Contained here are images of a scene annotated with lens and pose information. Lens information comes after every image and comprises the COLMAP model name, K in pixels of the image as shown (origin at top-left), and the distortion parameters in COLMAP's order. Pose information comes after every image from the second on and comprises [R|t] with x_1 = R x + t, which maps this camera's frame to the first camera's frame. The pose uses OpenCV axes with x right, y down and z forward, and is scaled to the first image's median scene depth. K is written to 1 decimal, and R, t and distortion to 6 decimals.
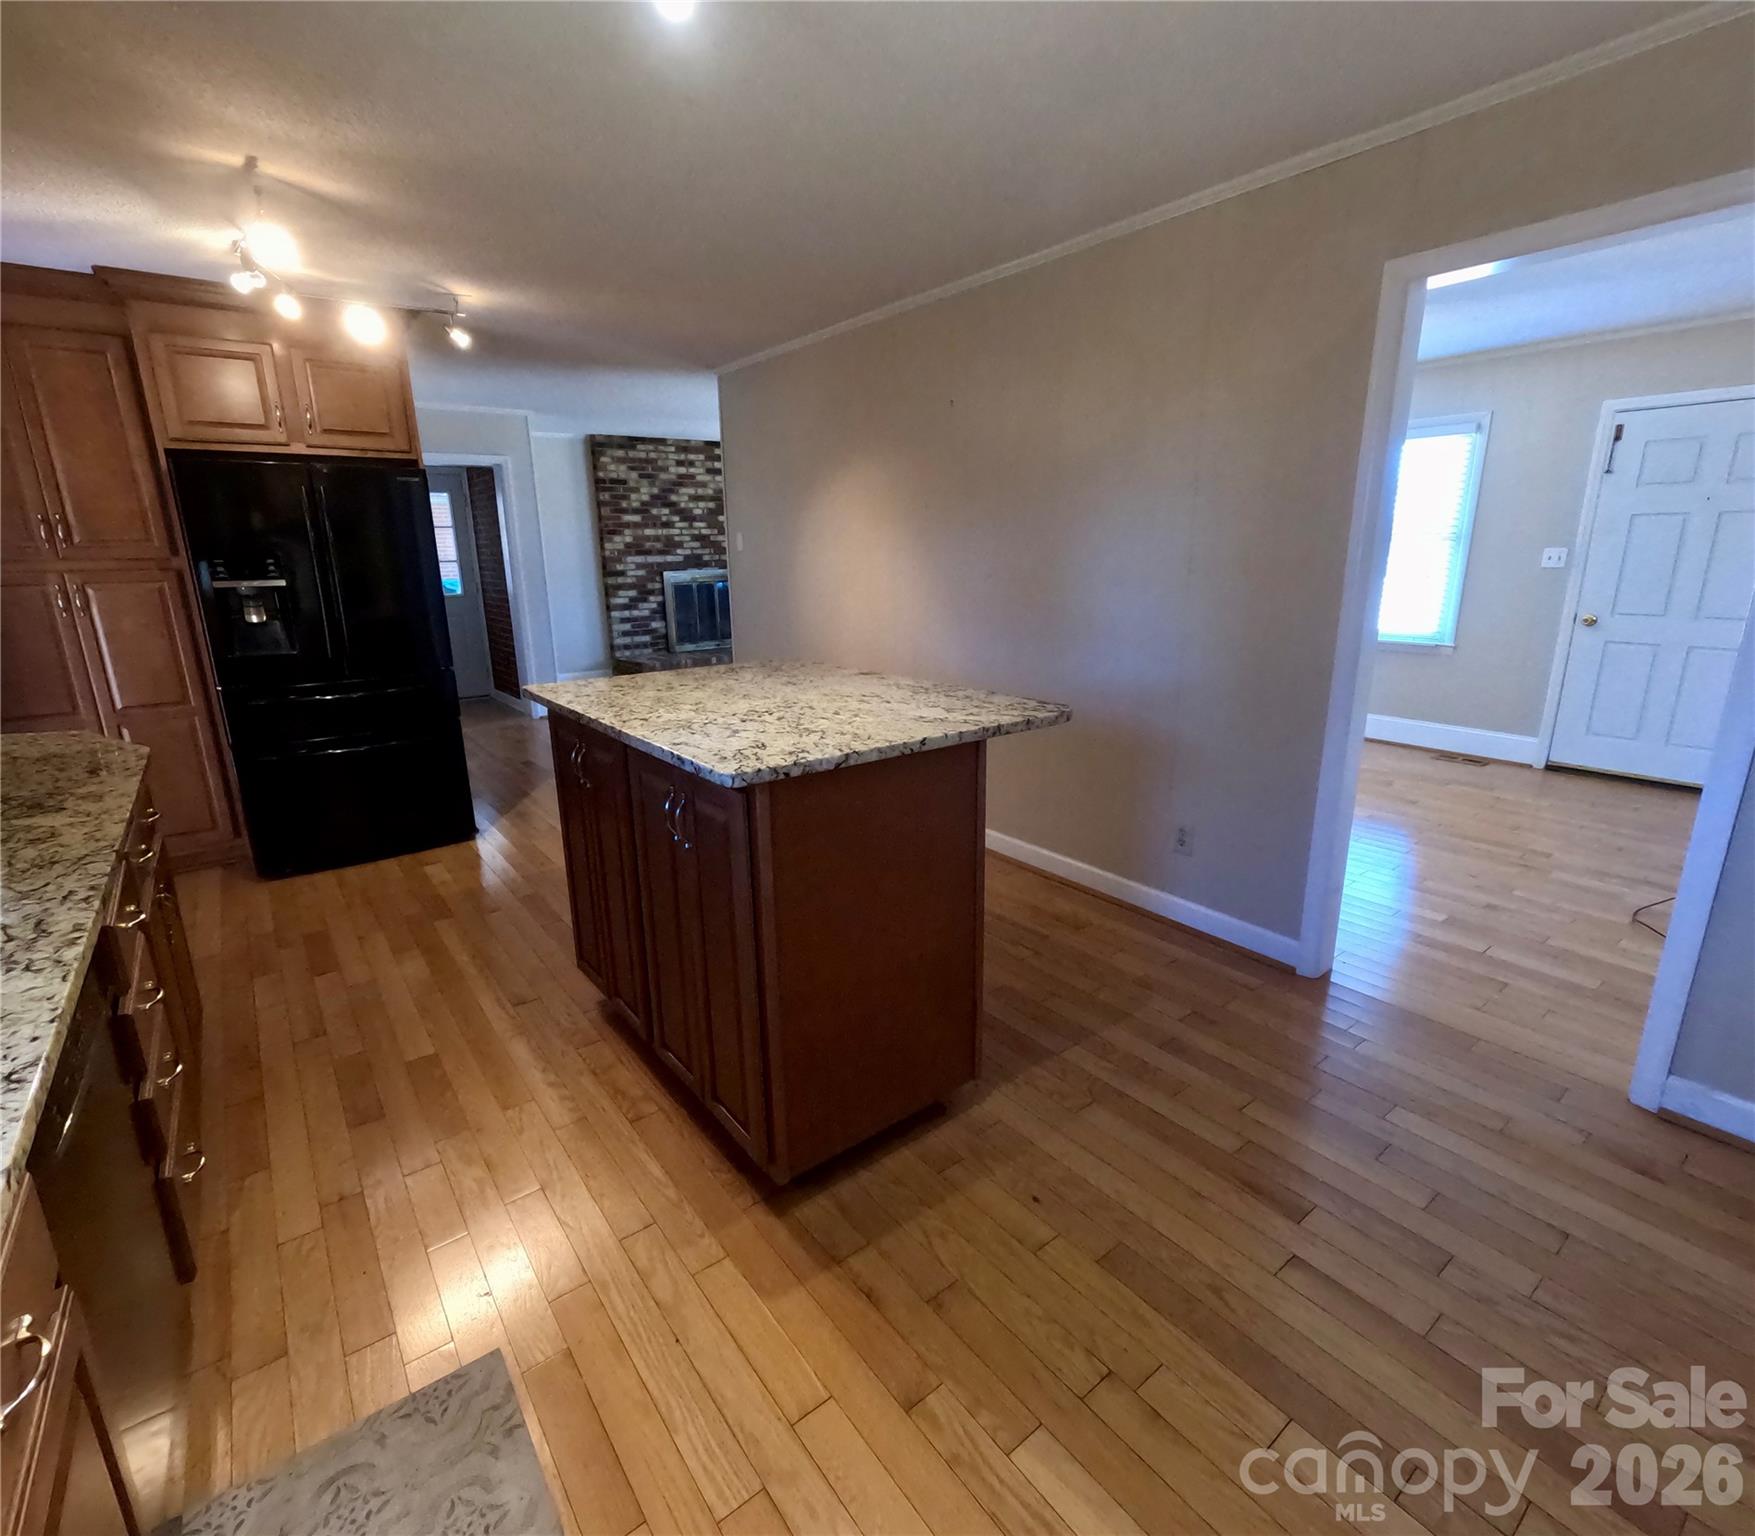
lens RADIAL K [[839.3, 0, 877.5], [0, 839.3, 768.0], [0, 0, 1]] dist [-0.000902, 0.001207]
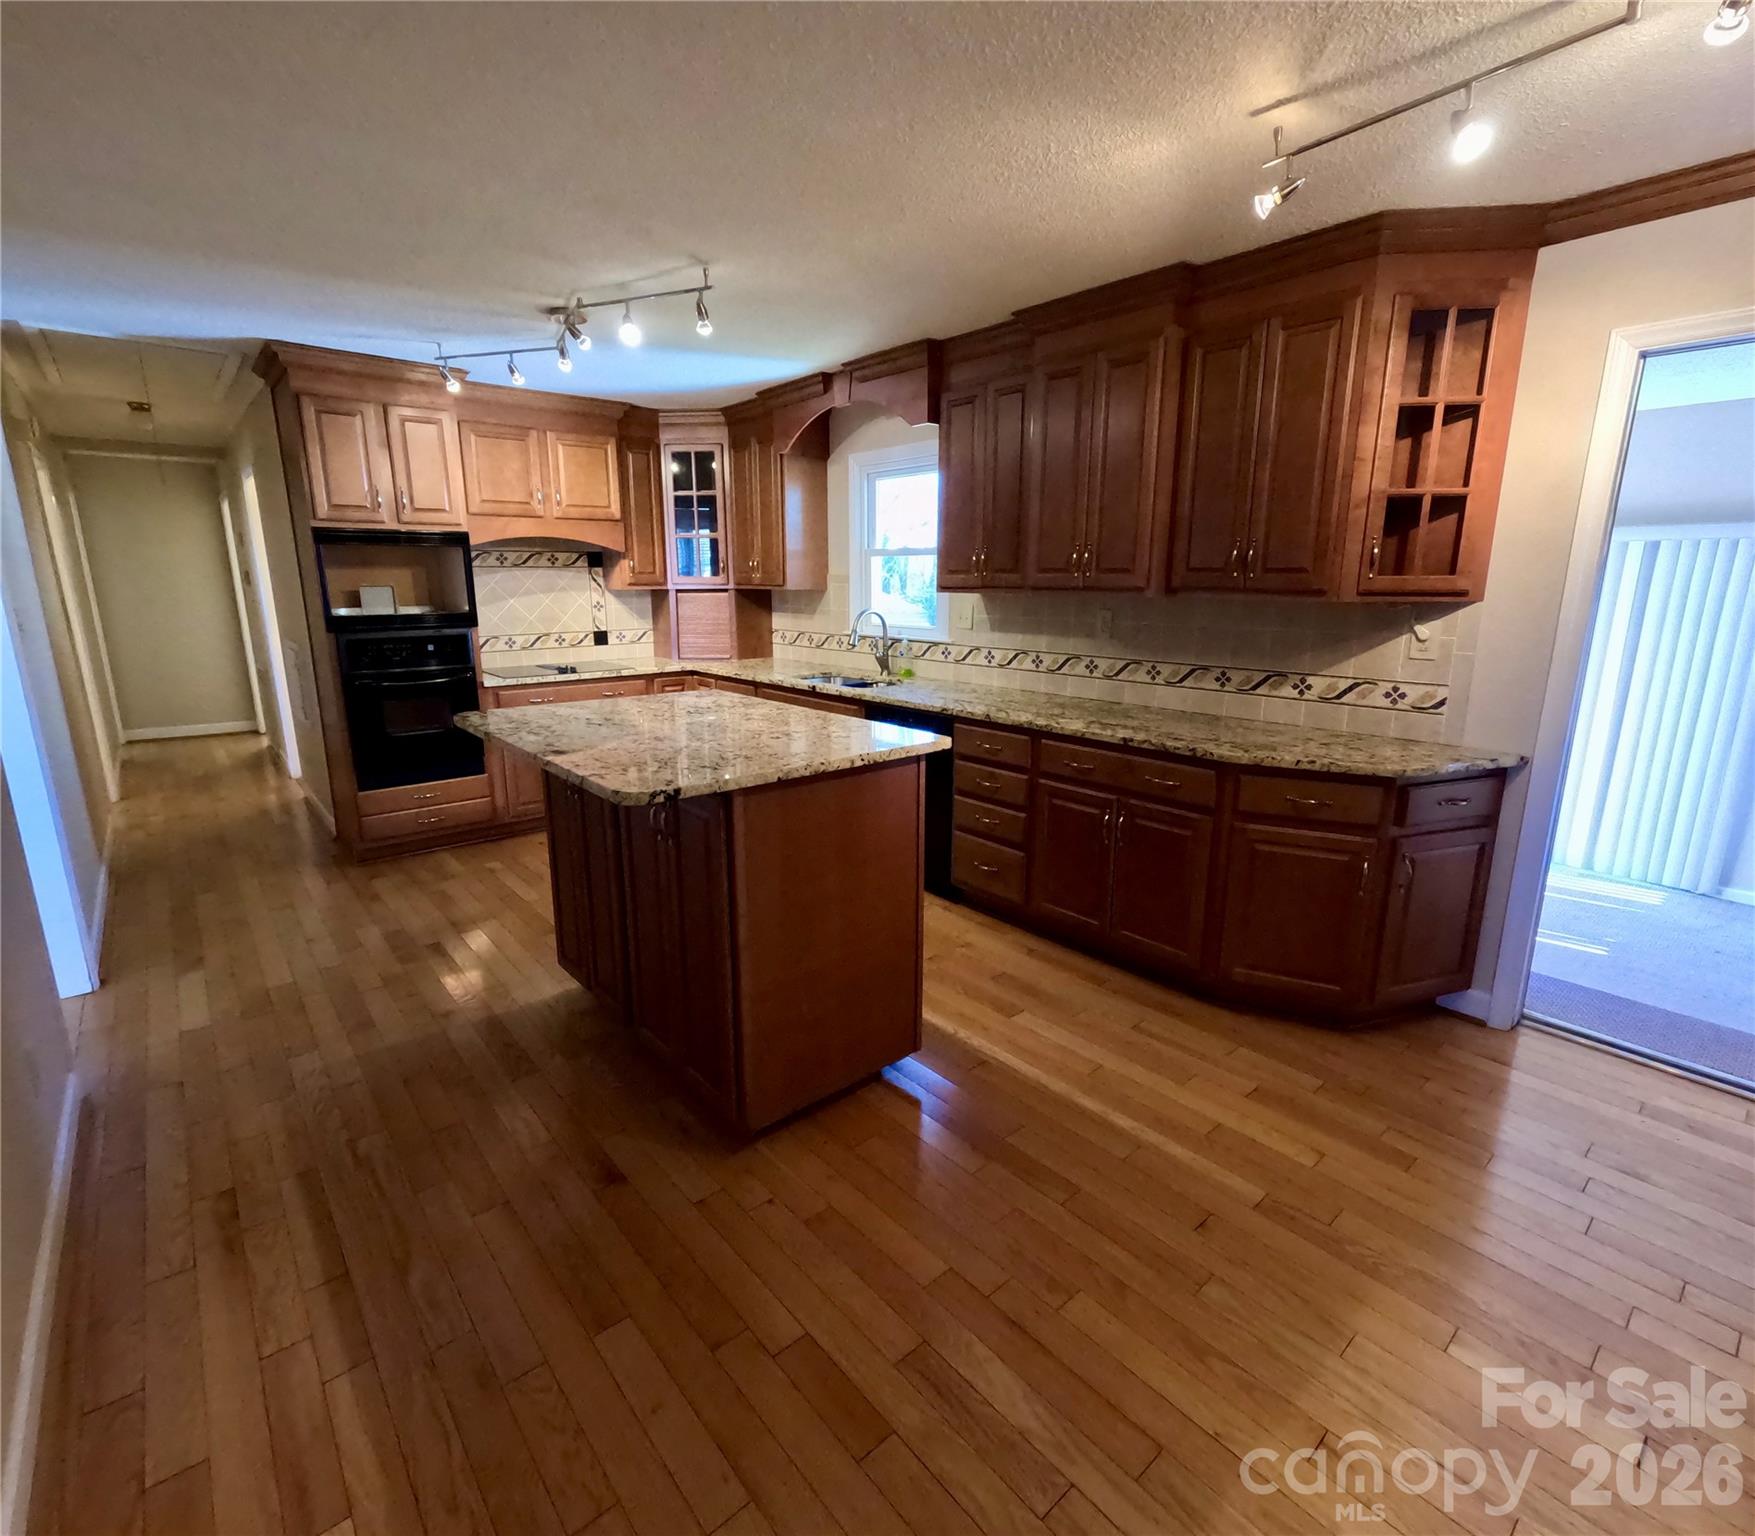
lens RADIAL K [[839.3, 0, 877.5], [0, 839.3, 768.0], [0, 0, 1]] dist [-0.000902, 0.001207]
pose [[-0.998530, 0.025811, -0.047662, -0.086724], [0.000421, 0.883003, 0.469367, -0.147303], [0.054200, 0.468657, -0.881716, 0.536158]]
